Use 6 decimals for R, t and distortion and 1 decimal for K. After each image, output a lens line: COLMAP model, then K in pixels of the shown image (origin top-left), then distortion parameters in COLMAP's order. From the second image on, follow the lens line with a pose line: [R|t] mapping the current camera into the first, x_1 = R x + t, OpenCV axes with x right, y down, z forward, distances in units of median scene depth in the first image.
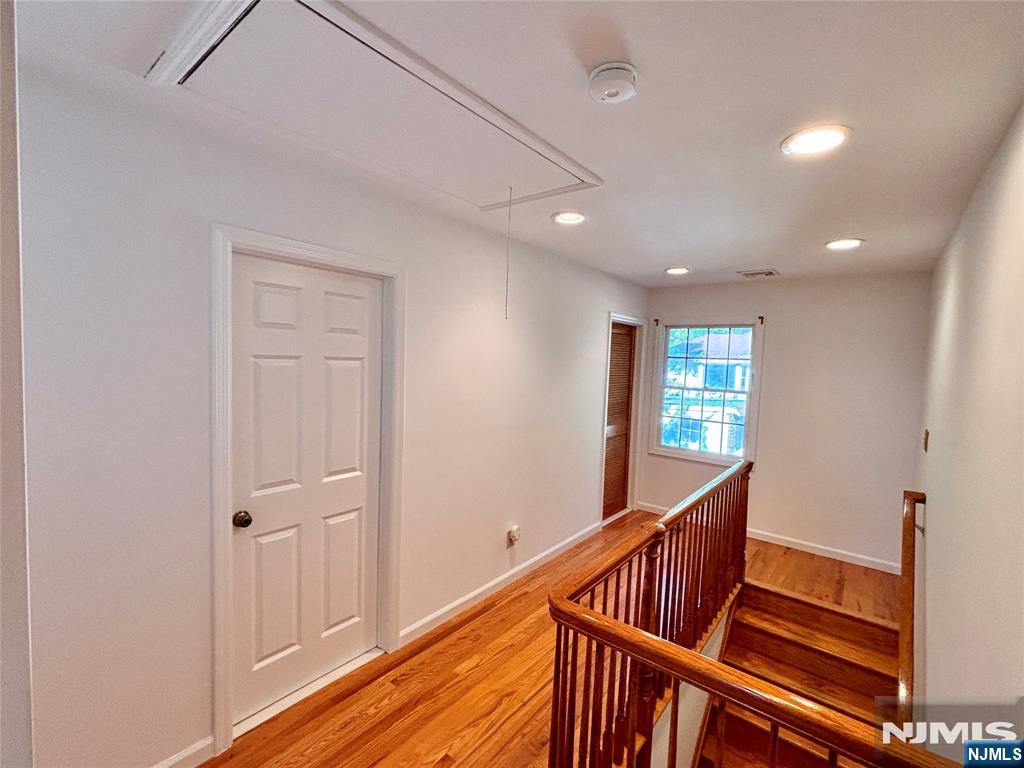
lens RADIAL K [[451.1, 0, 512.3], [0, 451.1, 384.6], [0, 0, 1]] dist [0.000208, 0.000007]
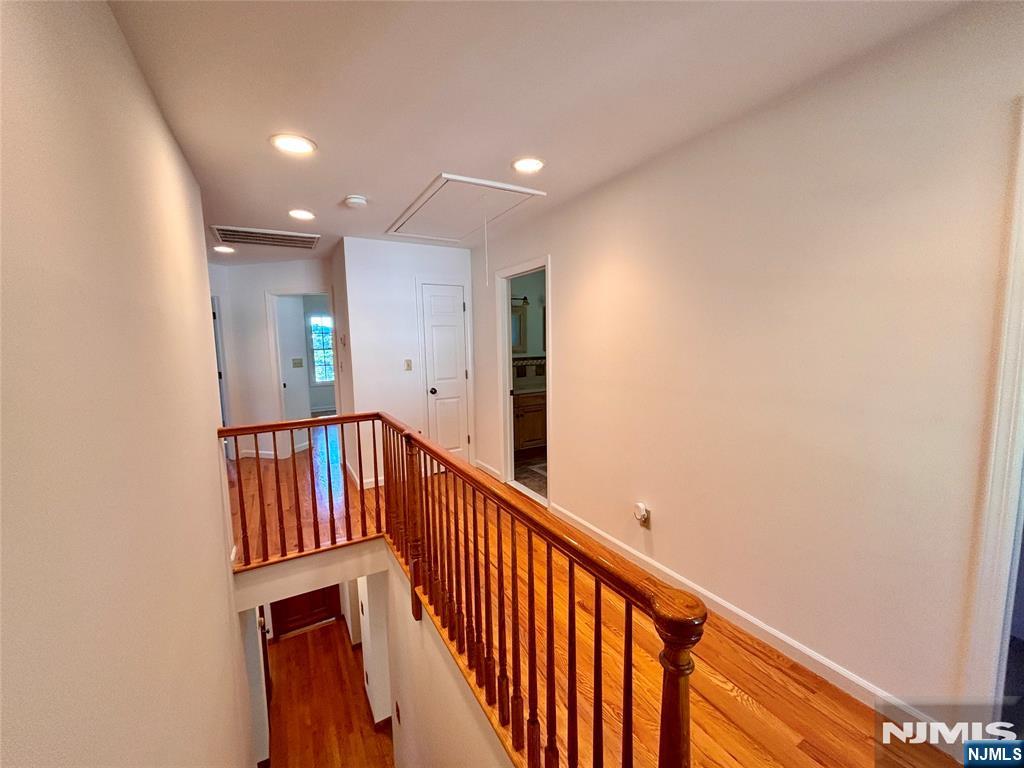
lens RADIAL K [[410.7, 0, 512.5], [0, 410.7, 382.7], [0, 0, 1]] dist [-0.001708, 0.000272]
pose [[-0.361389, 0.069781, -0.929800, 0.791426], [-0.051628, 0.994168, 0.094678, 0.025511], [0.930985, 0.082220, -0.355678, 1.019757]]
